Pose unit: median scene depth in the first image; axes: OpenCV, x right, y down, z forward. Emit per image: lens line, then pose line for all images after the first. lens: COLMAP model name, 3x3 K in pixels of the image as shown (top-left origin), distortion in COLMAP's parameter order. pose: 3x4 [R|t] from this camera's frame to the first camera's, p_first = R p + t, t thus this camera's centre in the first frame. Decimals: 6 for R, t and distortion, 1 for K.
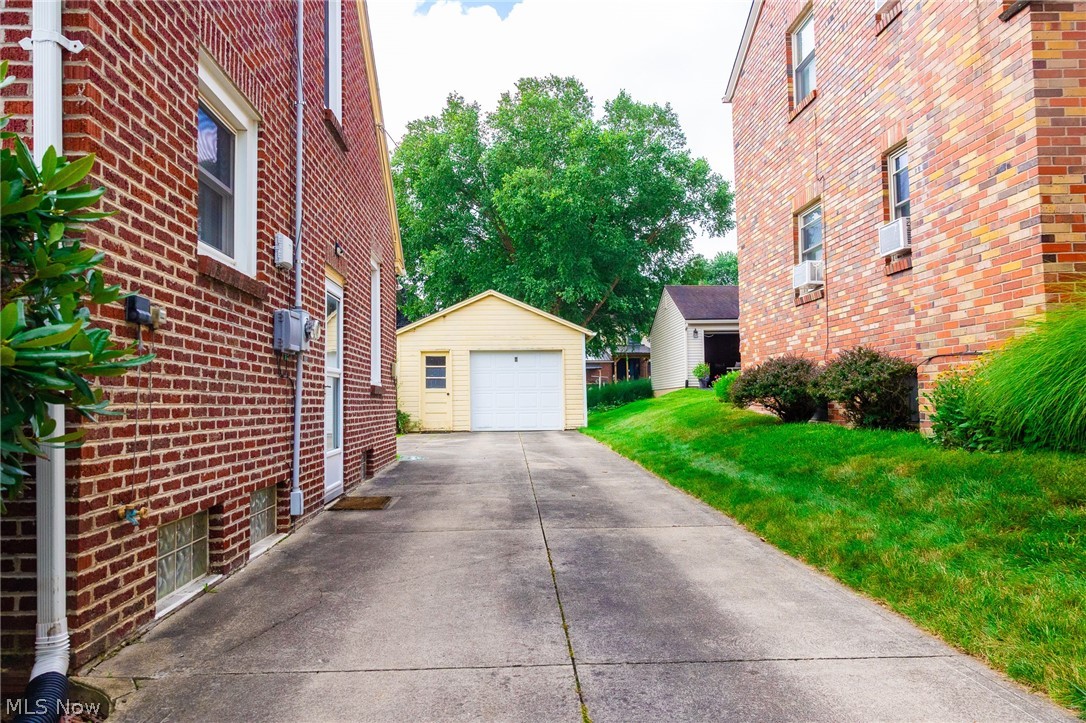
lens RADIAL K [[767.7, 0, 541.4], [0, 767.7, 363.1], [0, 0, 1]] dist [-0.084475, 0.023675]
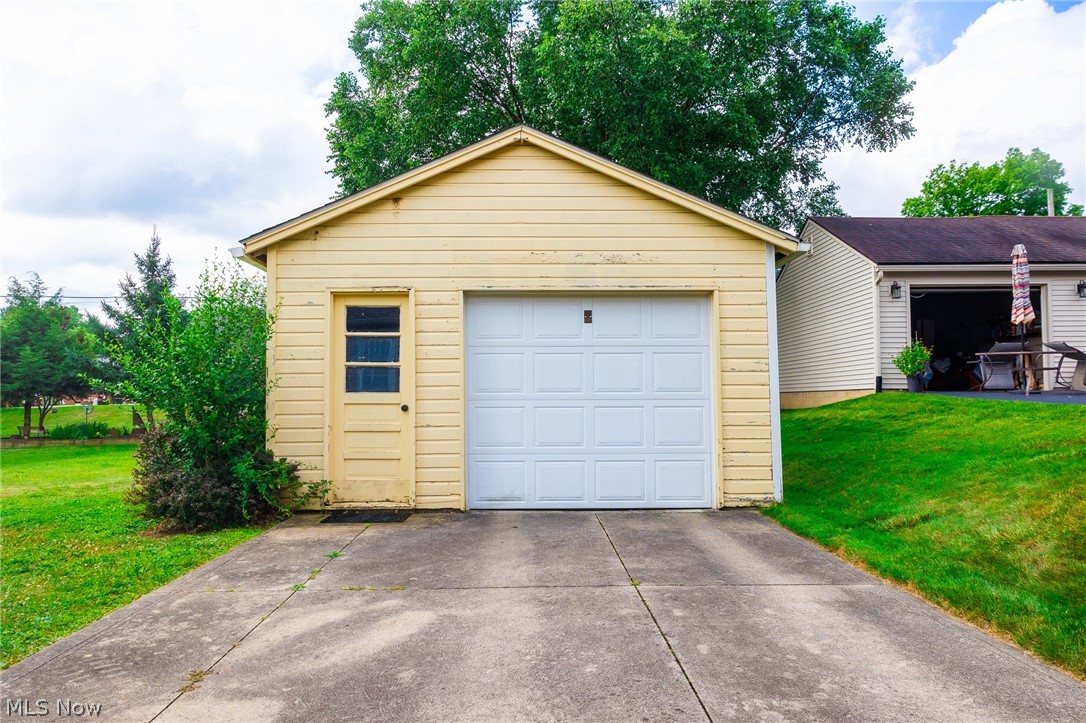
lens RADIAL K [[767.7, 0, 544.0], [0, 767.7, 362.9], [0, 0, 1]] dist [-0.084475, 0.023675]
pose [[0.999860, 0.006813, -0.015252, -0.048758], [-0.006792, 0.999976, 0.001405, 0.017371], [0.015262, -0.001301, 0.999883, 0.630140]]
